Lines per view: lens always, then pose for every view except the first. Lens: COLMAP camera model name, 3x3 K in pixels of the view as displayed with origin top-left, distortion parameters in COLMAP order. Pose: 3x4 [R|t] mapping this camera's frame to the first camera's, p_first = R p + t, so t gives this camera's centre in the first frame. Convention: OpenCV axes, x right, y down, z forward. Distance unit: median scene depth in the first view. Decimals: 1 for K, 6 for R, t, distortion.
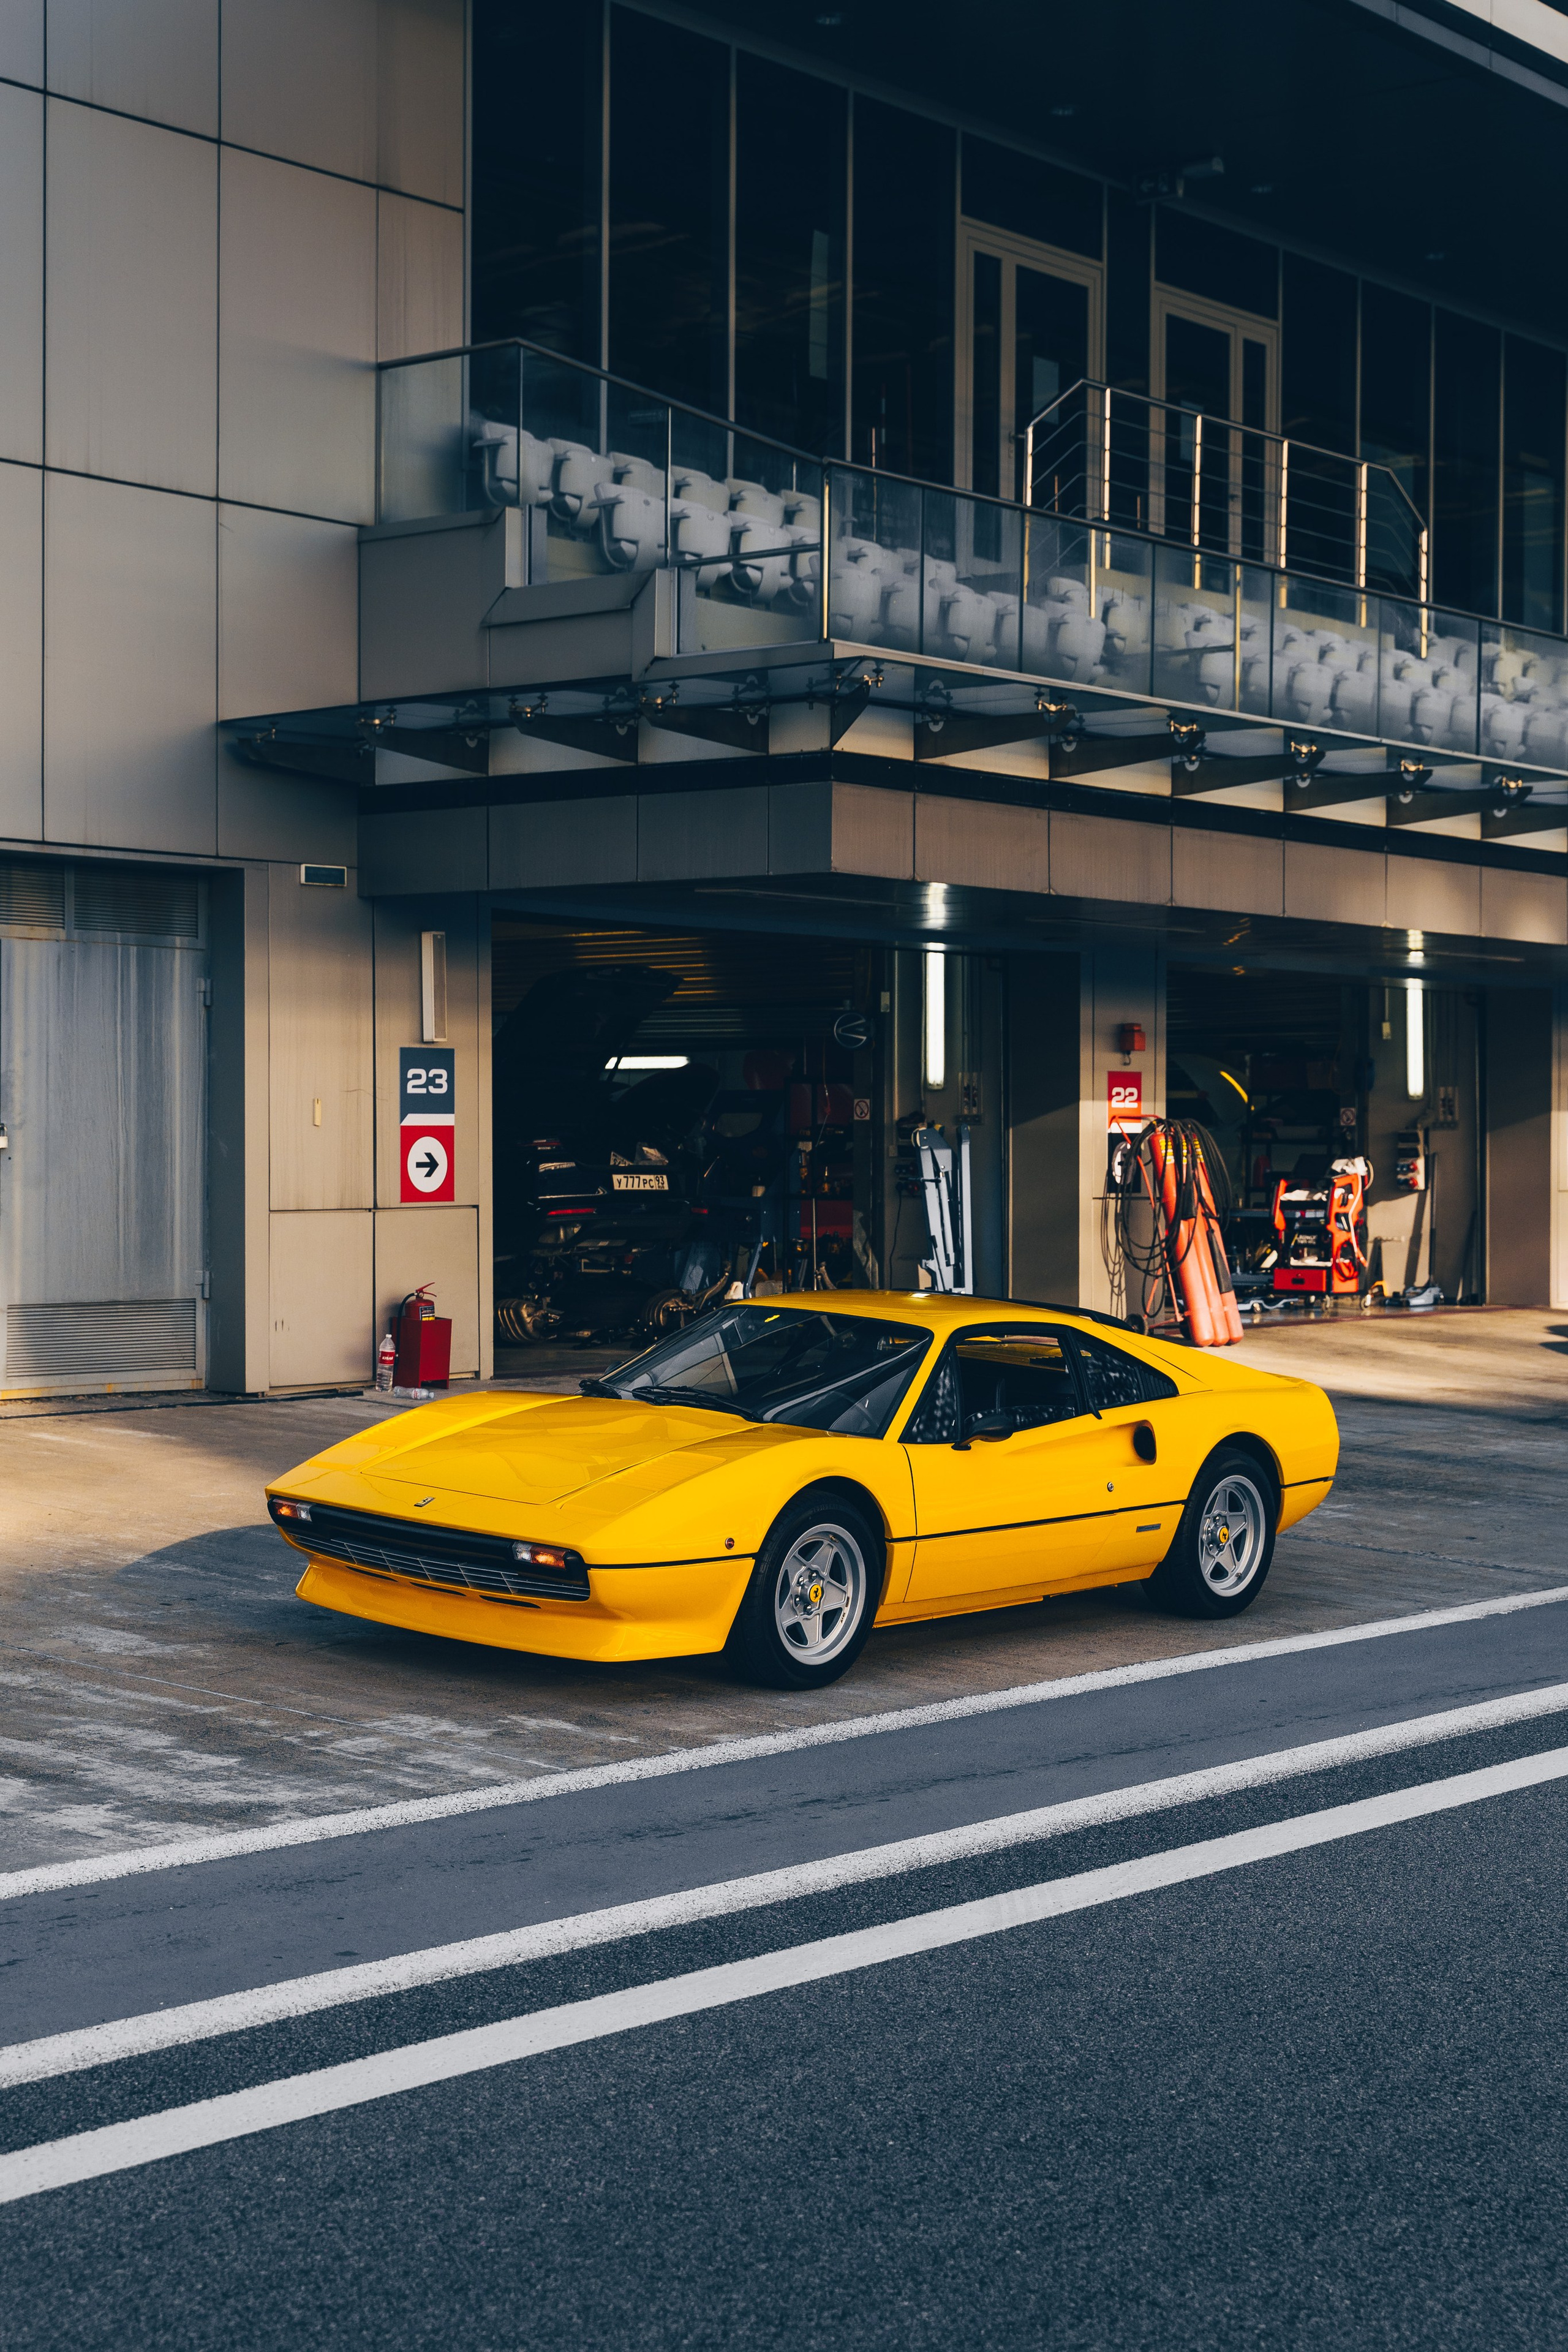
lens RADIAL K [[3387.4, 0, 784.0], [0, 3387.4, 1176.0], [0, 0, 1]] dist [0.076237, -0.051049]
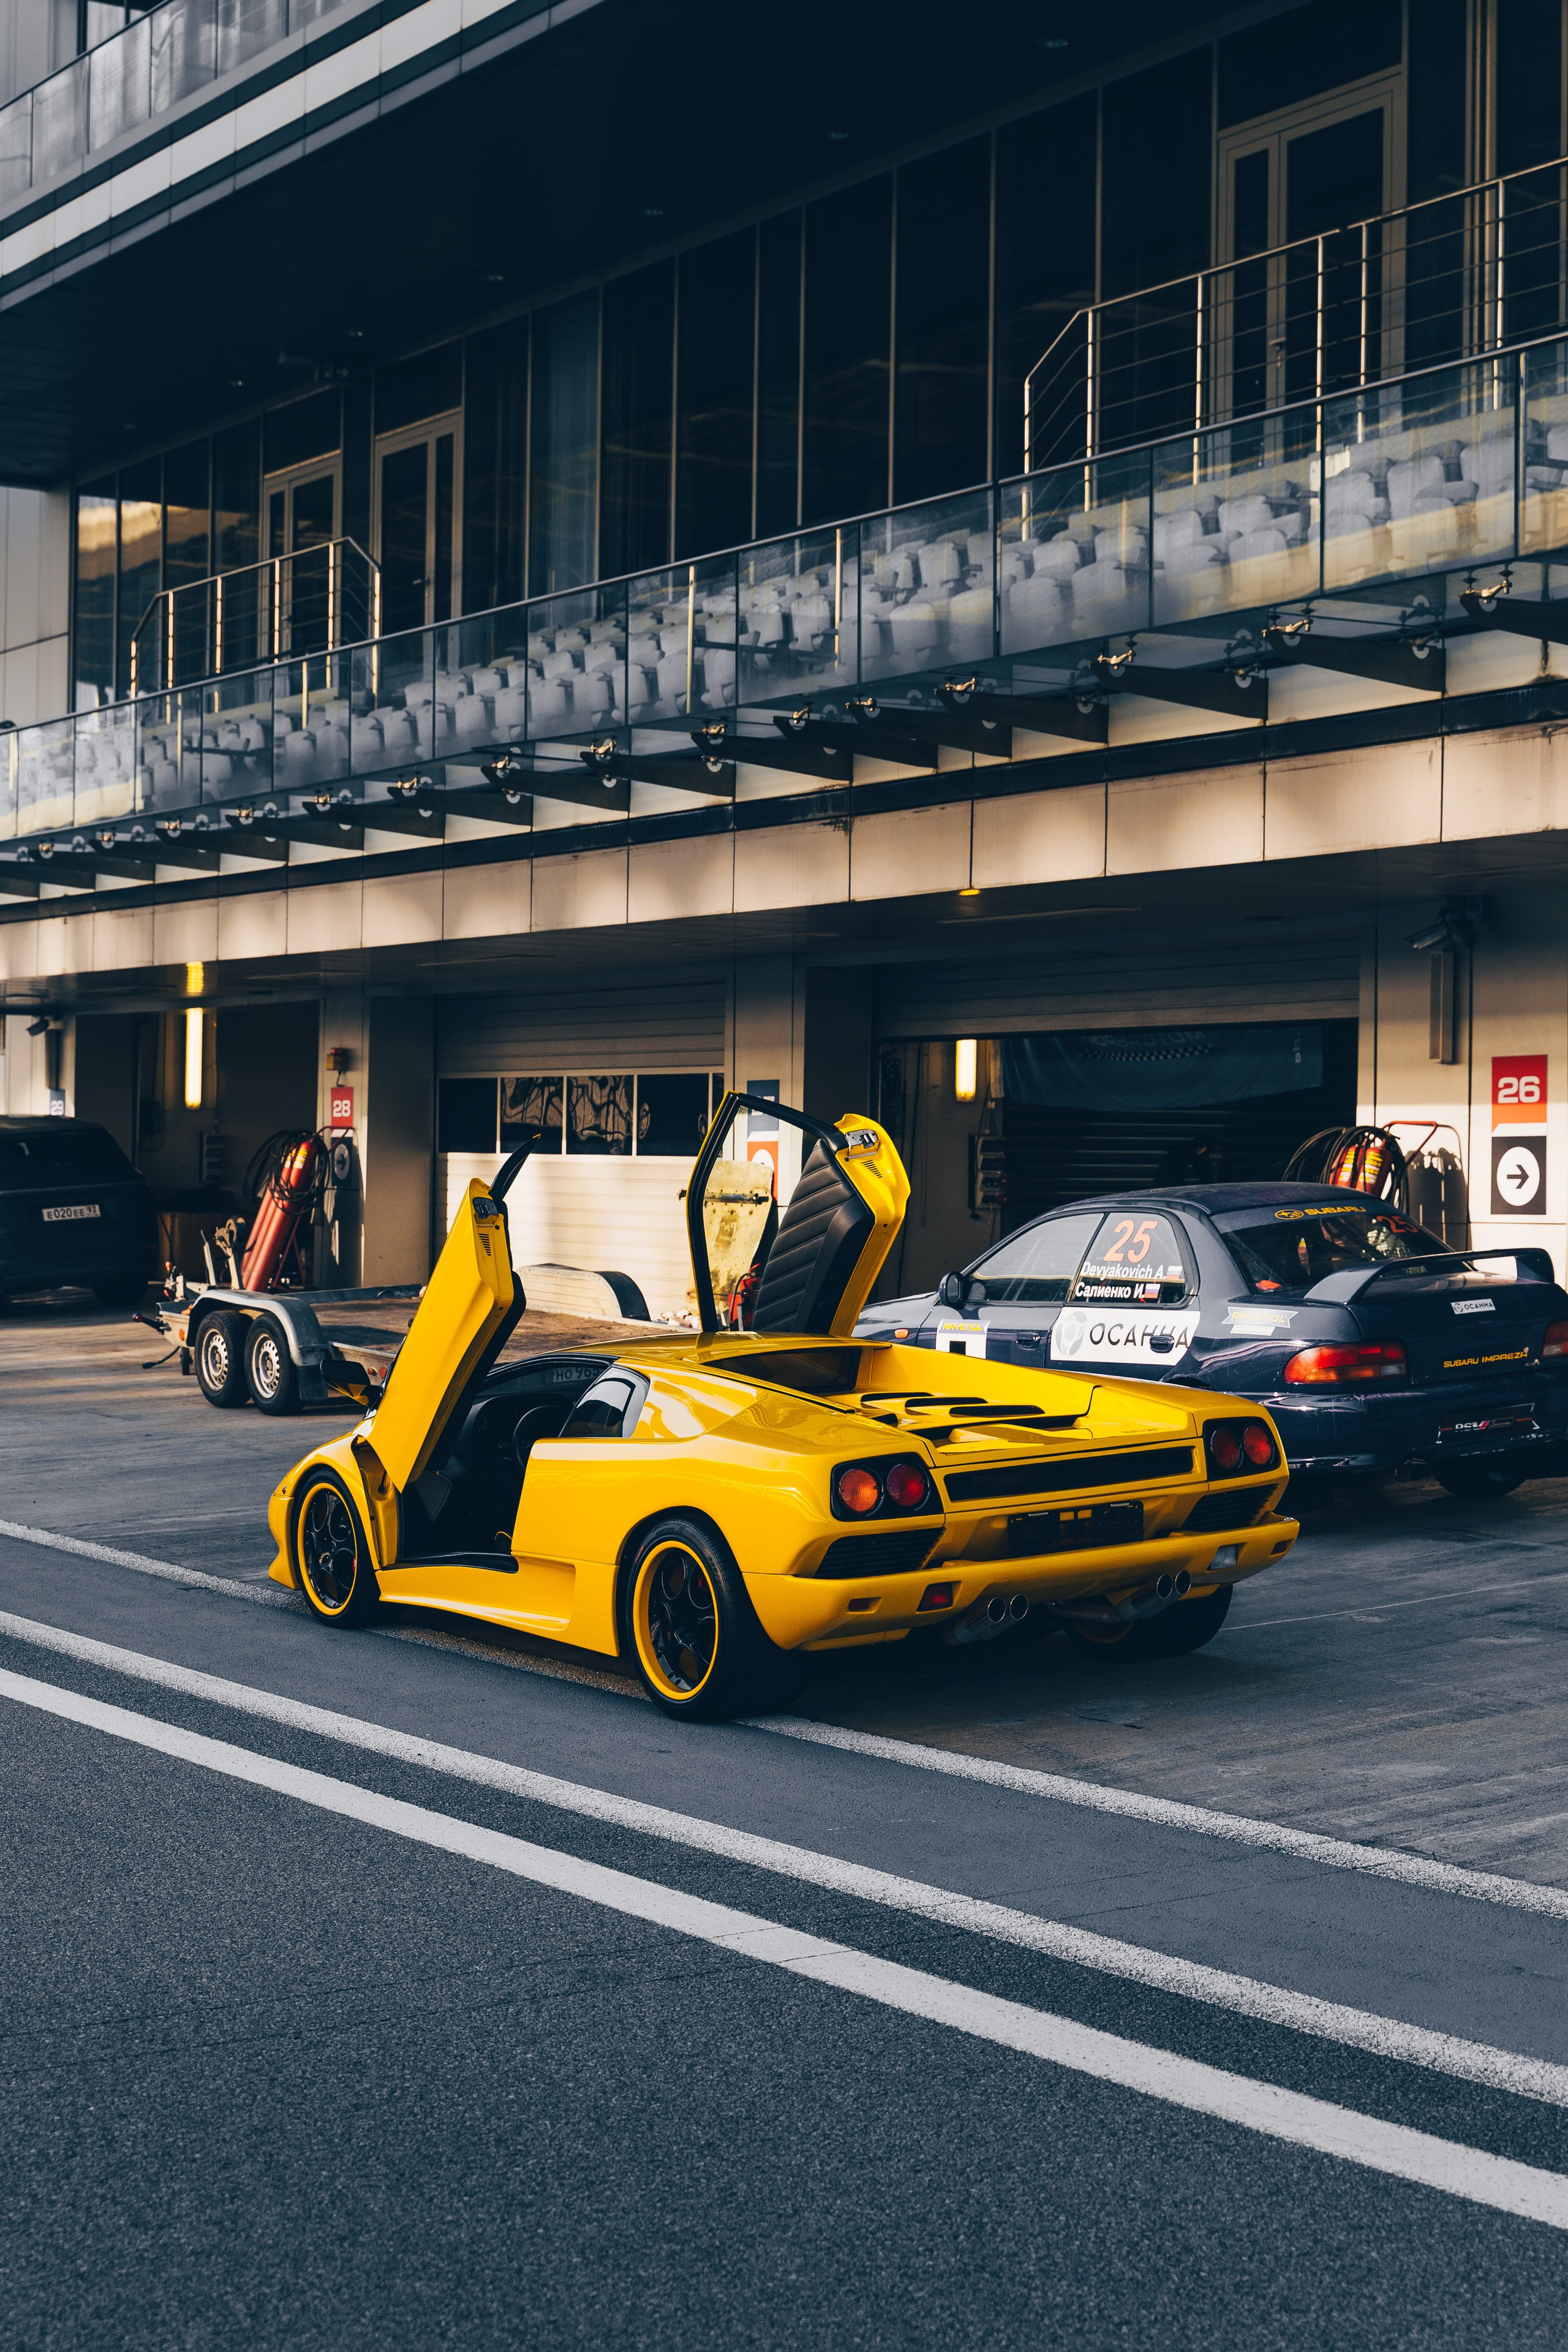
lens RADIAL K [[3608.6, 0, 784.0], [0, 3608.6, 1176.0], [0, 0, 1]] dist [0.021340, 0.055070]
pose [[-0.254210, -0.002645, -0.967145, 1.015434], [-0.013637, 0.999907, 0.000850, -0.001514], [0.967053, 0.013405, -0.254223, 1.134645]]
